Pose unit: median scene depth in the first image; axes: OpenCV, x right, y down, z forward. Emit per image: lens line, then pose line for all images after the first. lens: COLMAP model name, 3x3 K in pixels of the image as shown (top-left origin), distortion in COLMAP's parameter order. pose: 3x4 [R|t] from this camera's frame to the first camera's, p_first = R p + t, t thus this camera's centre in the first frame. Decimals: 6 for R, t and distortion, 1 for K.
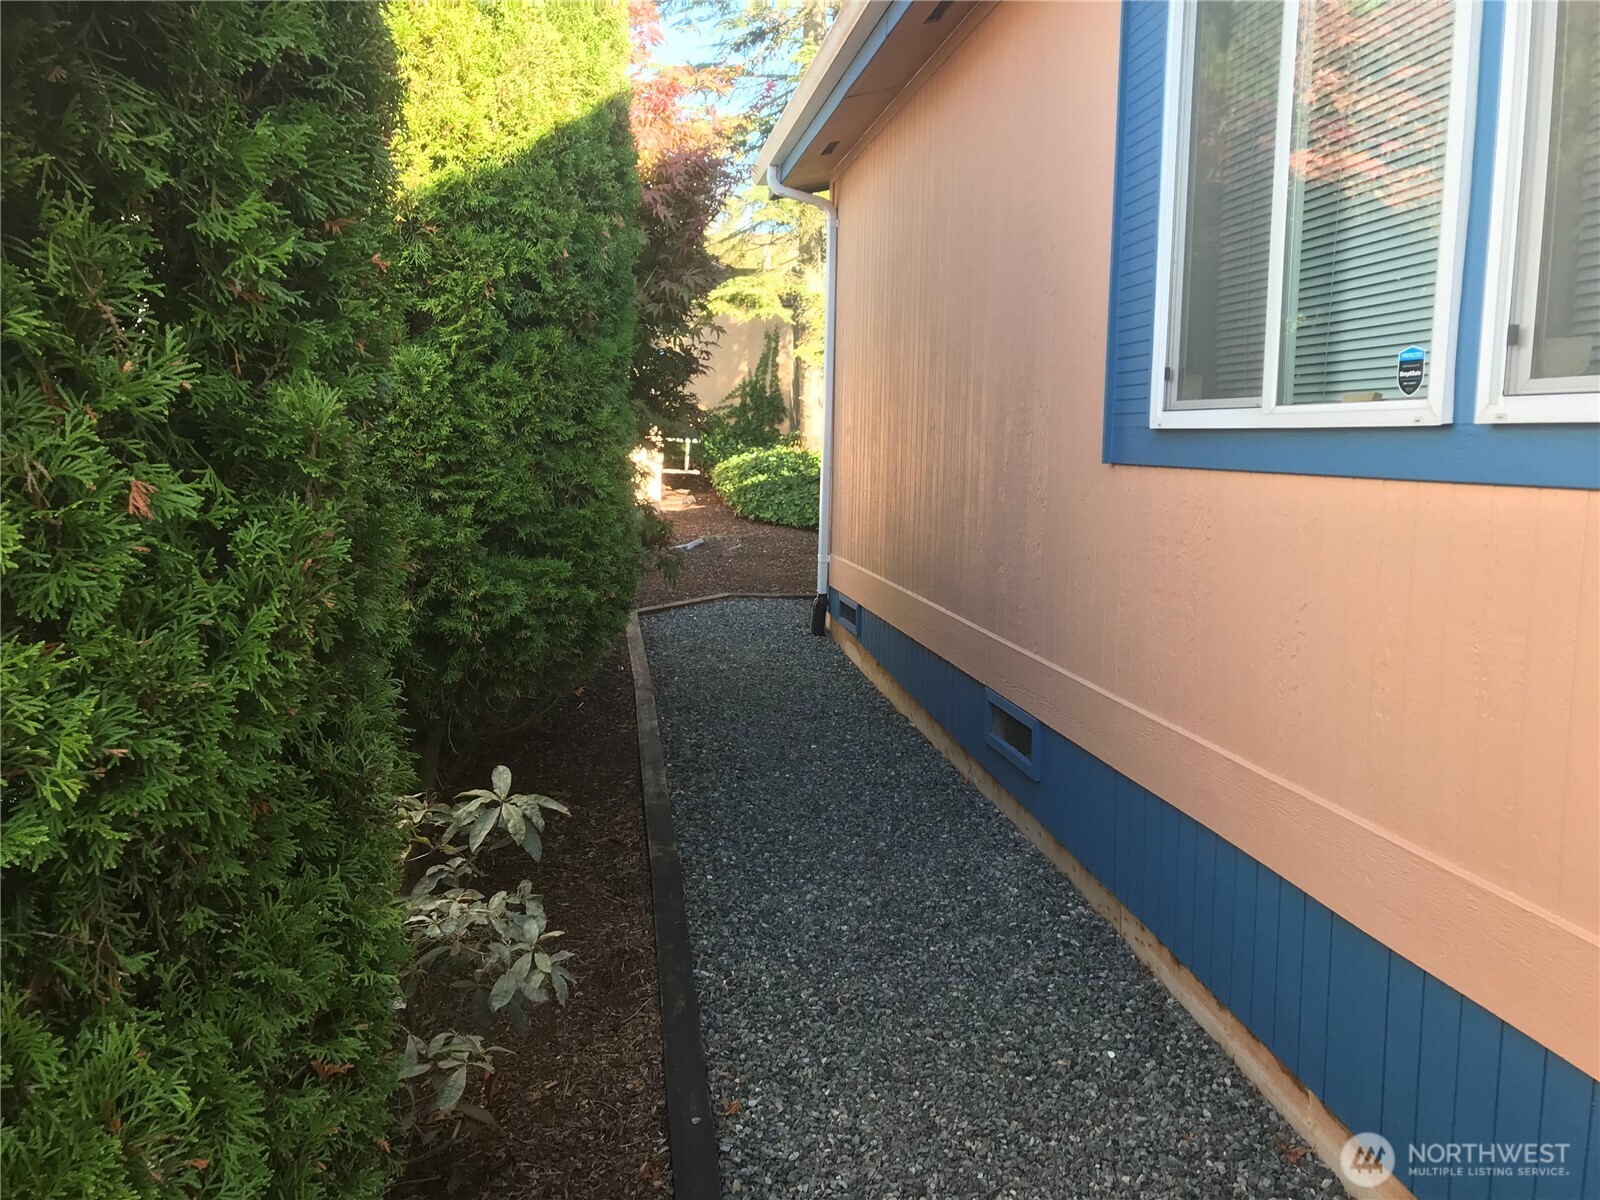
lens RADIAL K [[1278.9, 0, 794.9], [0, 1278.9, 590.8], [0, 0, 1]] dist [0.043412, -0.040418]
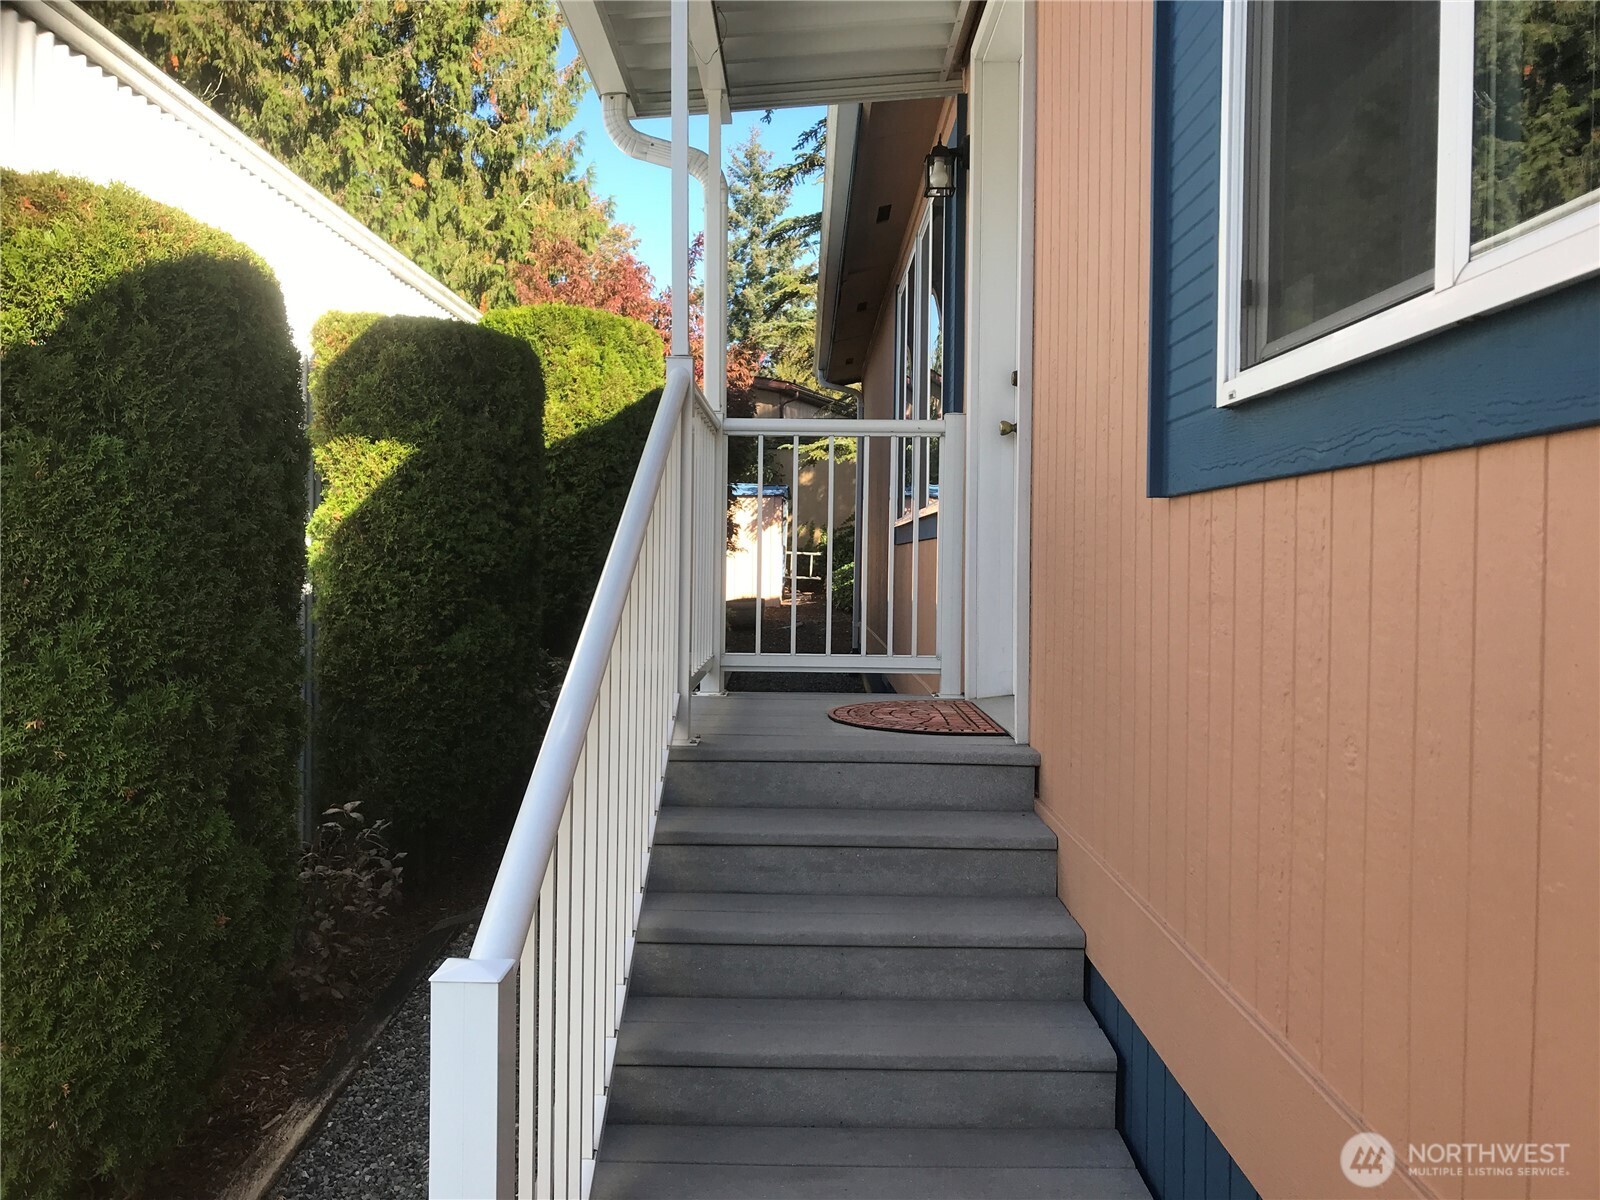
lens RADIAL K [[1278.9, 0, 805.4], [0, 1278.9, 601.3], [0, 0, 1]] dist [0.043412, -0.040418]
pose [[0.988999, -0.005603, -0.147817, 0.123234], [-0.007641, 0.996014, -0.088874, 0.054503], [0.147726, 0.089025, 0.985013, -0.319937]]
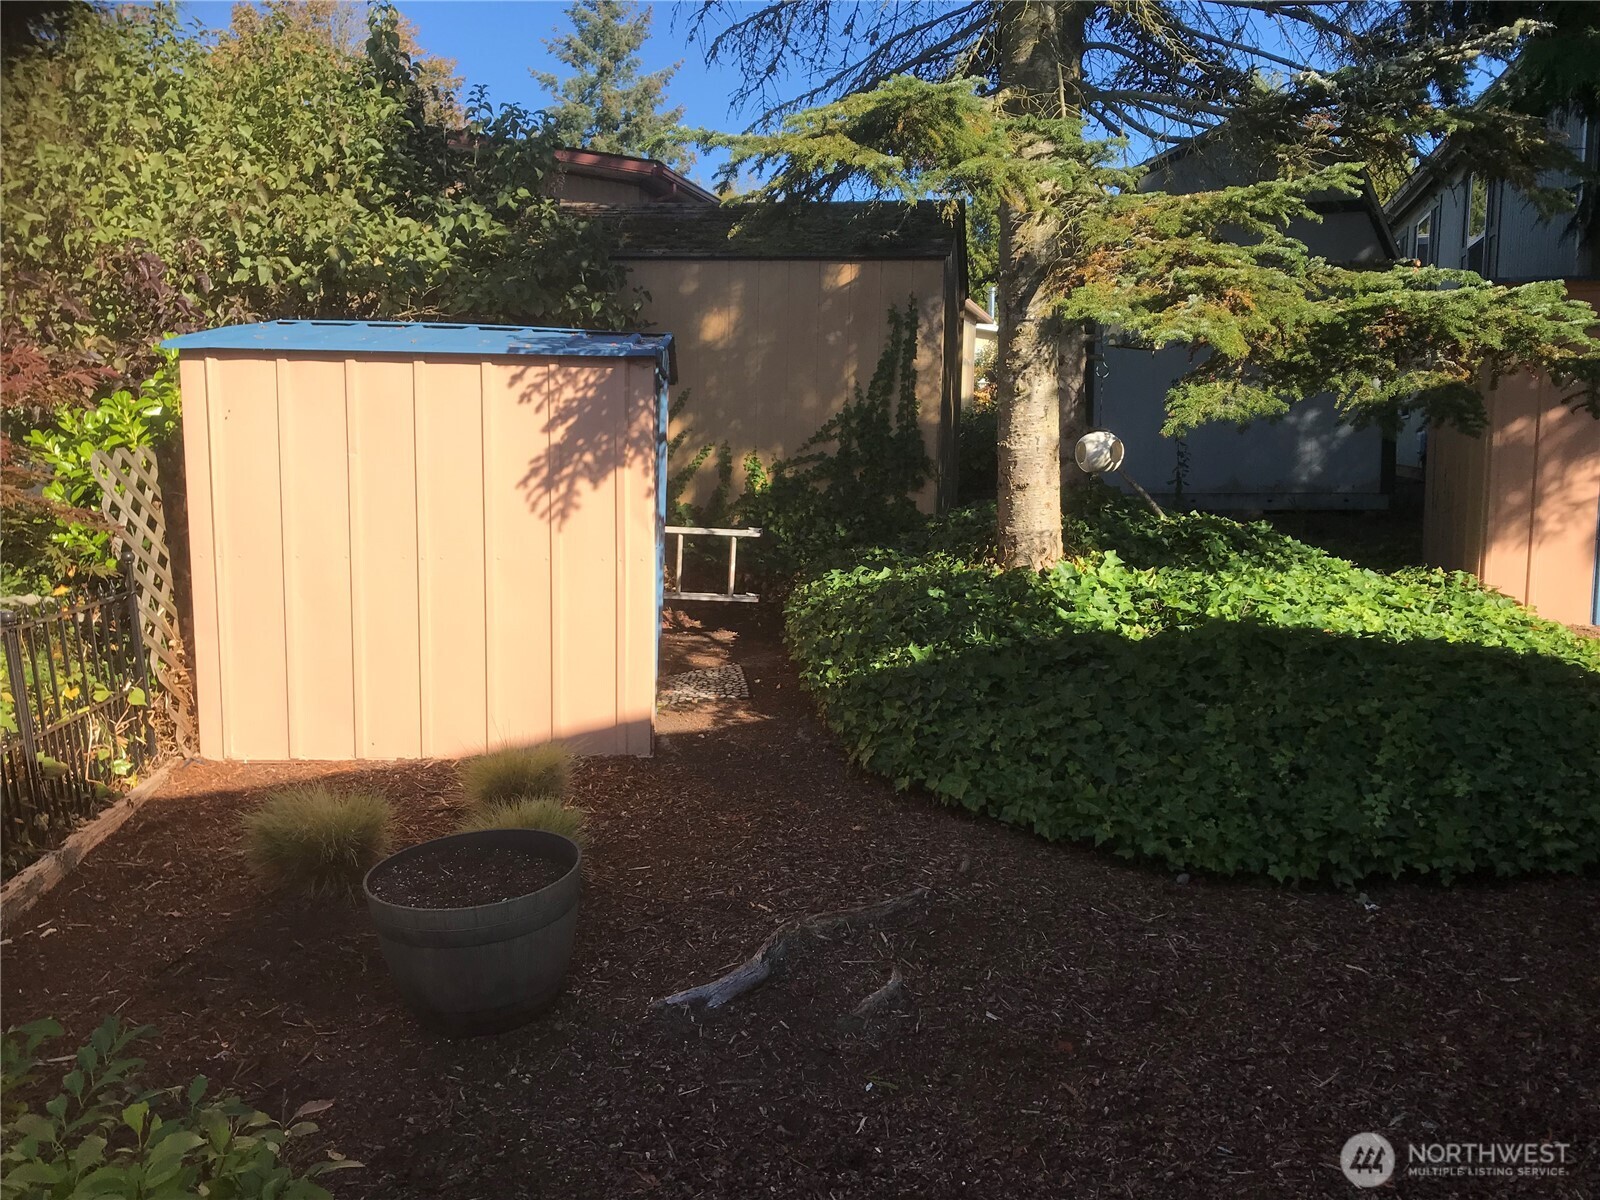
lens RADIAL K [[1278.9, 0, 796.5], [0, 1278.9, 600.0], [0, 0, 1]] dist [0.043412, -0.040418]
pose [[0.998890, -0.000159, -0.047094, -0.047510], [-0.000698, 0.999835, -0.018176, -0.104197], [0.047089, 0.018189, 0.998725, 0.658741]]
